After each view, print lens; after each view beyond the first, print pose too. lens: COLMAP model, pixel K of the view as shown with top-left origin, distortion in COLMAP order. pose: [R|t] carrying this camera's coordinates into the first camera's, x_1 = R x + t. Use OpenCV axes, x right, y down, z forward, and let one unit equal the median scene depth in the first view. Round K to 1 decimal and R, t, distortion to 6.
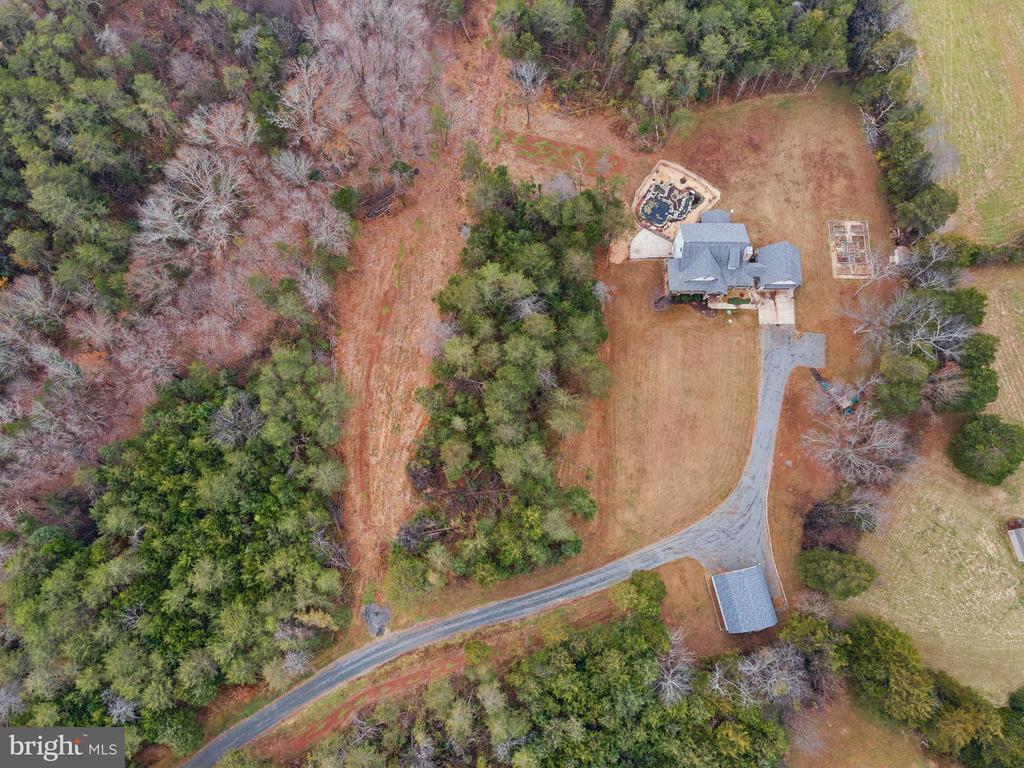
lens RADIAL K [[746.7, 0, 514.5], [0, 746.7, 380.1], [0, 0, 1]] dist [0.048192, -0.001565]
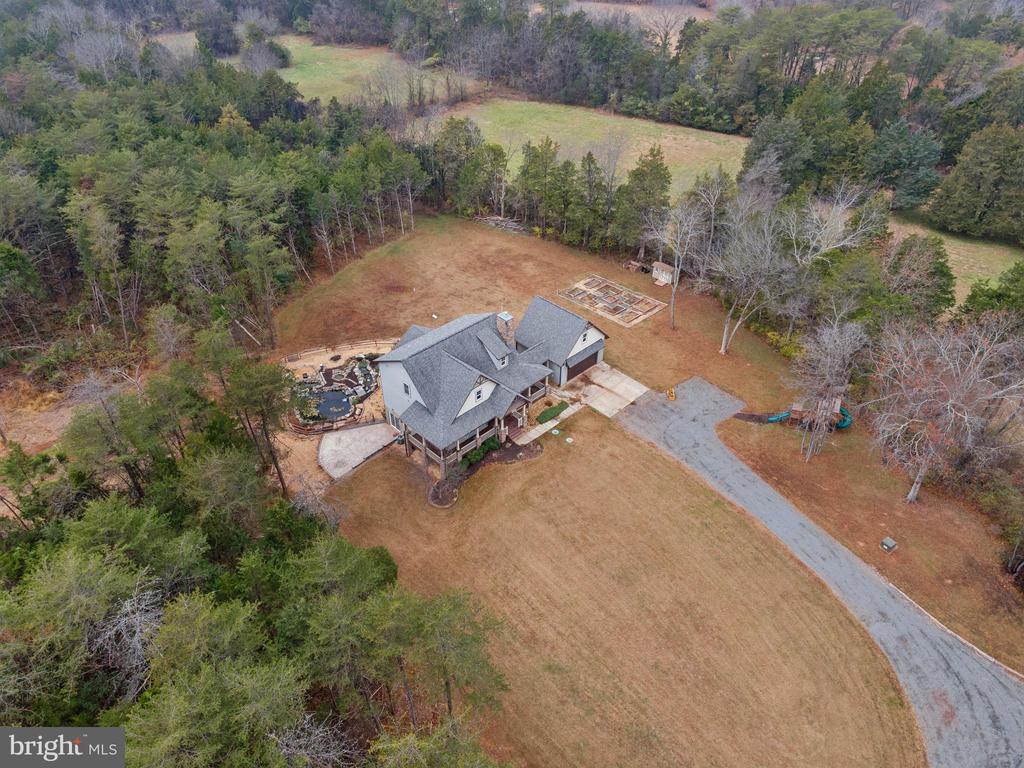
lens RADIAL K [[746.7, 0, 505.4], [0, 746.7, 379.7], [0, 0, 1]] dist [0.048192, -0.001565]
pose [[0.714959, -0.425481, 0.554796, -0.009168], [0.686700, 0.576512, -0.442807, 0.093303], [-0.131441, 0.697567, 0.704360, 0.616958]]
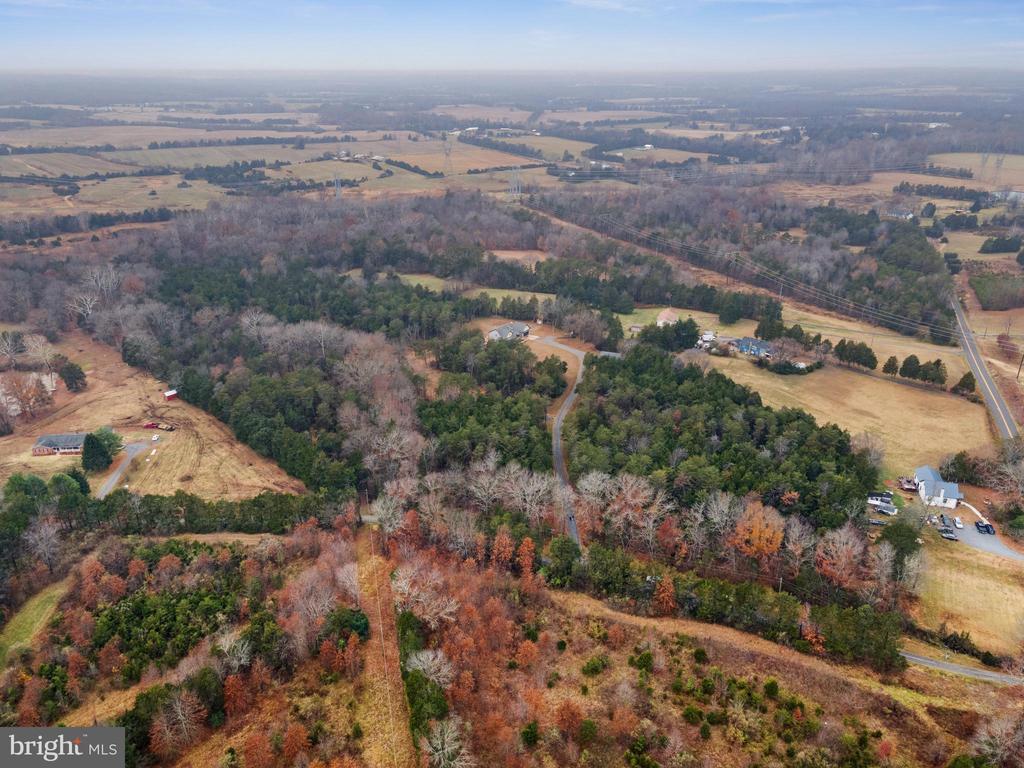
lens RADIAL K [[746.7, 0, 512.0], [0, 746.7, 383.3], [0, 0, 1]] dist [0.048192, -0.001565]
pose [[0.571749, -0.335219, 0.748820, -1.902543], [0.807316, 0.392406, -0.440747, 1.178936], [-0.146095, 0.856531, 0.494986, -0.255296]]
